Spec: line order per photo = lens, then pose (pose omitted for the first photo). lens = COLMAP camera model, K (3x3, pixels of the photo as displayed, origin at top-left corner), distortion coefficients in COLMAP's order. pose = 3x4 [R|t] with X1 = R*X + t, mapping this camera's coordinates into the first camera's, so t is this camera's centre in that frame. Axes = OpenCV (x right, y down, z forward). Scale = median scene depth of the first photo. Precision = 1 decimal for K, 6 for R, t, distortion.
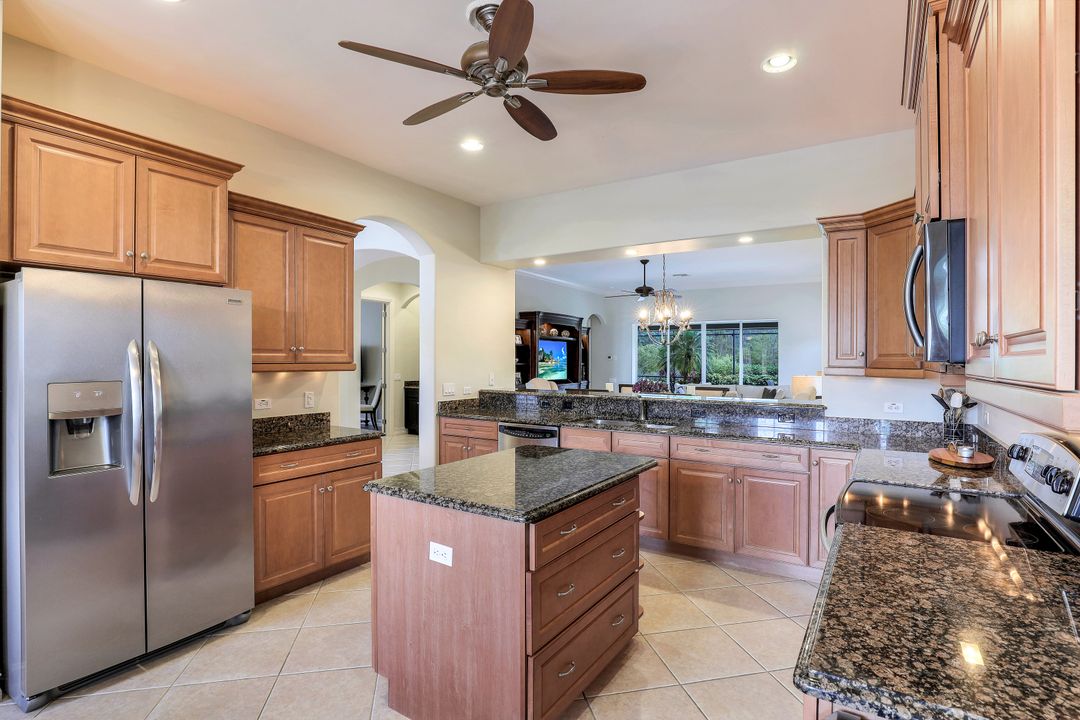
lens RADIAL K [[506.9, 0, 556.8], [0, 506.9, 362.5], [0, 0, 1]] dist [-0.026820, -0.000218]
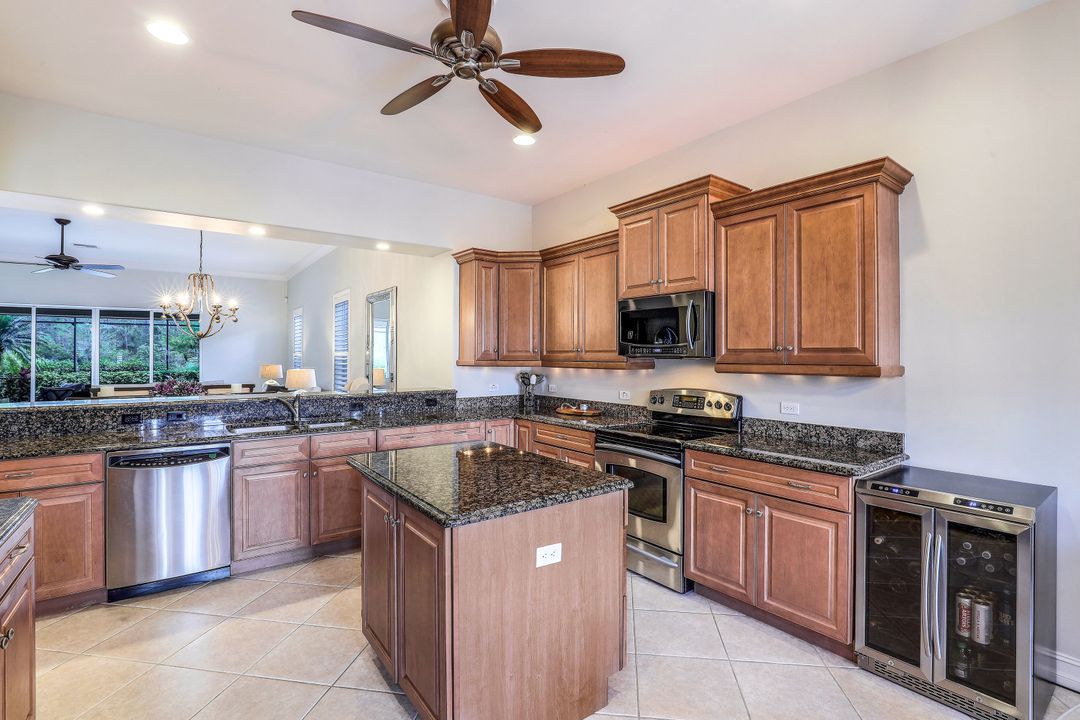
lens RADIAL K [[497.4, 0, 504.7], [0, 497.4, 357.5], [0, 0, 1]] dist [-0.027948, -0.000419]
pose [[0.410107, -0.007671, 0.912005, -0.607597], [0.005805, 0.999966, 0.005801, -0.005142], [-0.912019, 0.002916, 0.410137, 0.365068]]
